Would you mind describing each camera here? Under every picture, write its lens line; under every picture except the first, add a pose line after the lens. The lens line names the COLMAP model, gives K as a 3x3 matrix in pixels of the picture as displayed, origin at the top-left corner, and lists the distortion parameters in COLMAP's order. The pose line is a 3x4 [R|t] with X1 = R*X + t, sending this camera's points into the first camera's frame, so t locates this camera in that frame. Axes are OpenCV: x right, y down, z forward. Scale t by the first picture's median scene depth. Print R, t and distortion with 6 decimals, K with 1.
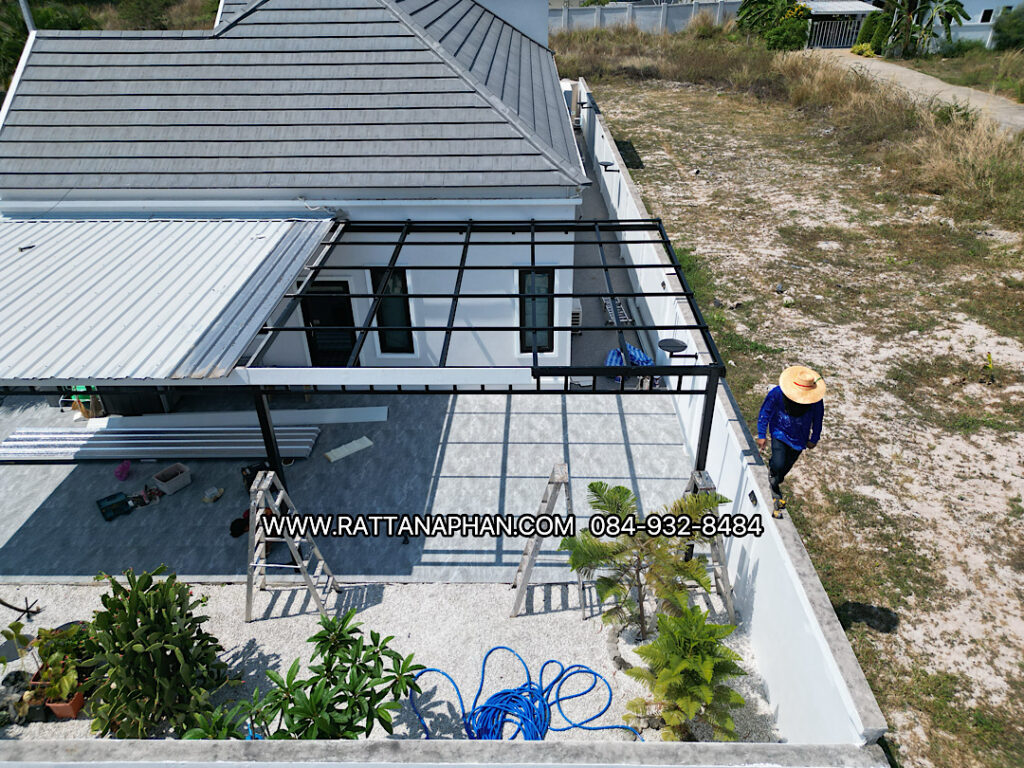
lens RADIAL K [[718.8, 0, 512.6], [0, 718.8, 382.7], [0, 0, 1]] dist [0.062603, -0.052245]
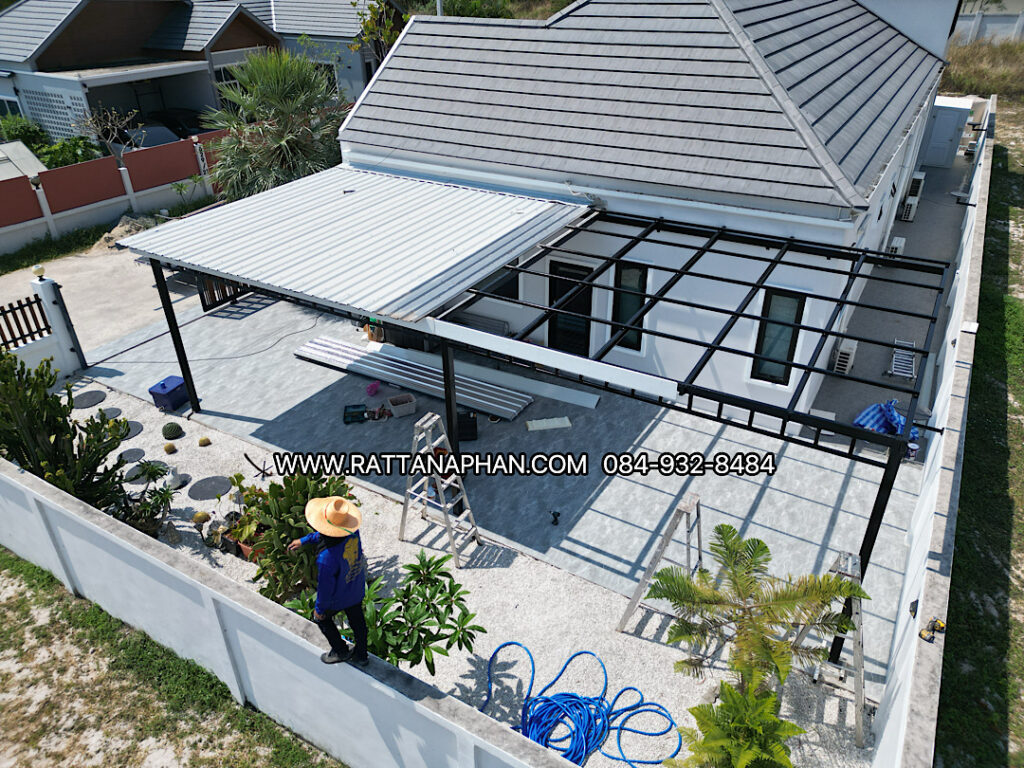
lens RADIAL K [[718.8, 0, 511.6], [0, 718.8, 382.8], [0, 0, 1]] dist [0.062603, -0.052245]
pose [[0.869403, 0.254521, -0.423506, 0.147133], [-0.254315, 0.965375, 0.058099, -0.012613], [0.423629, 0.057193, 0.904028, 0.031642]]
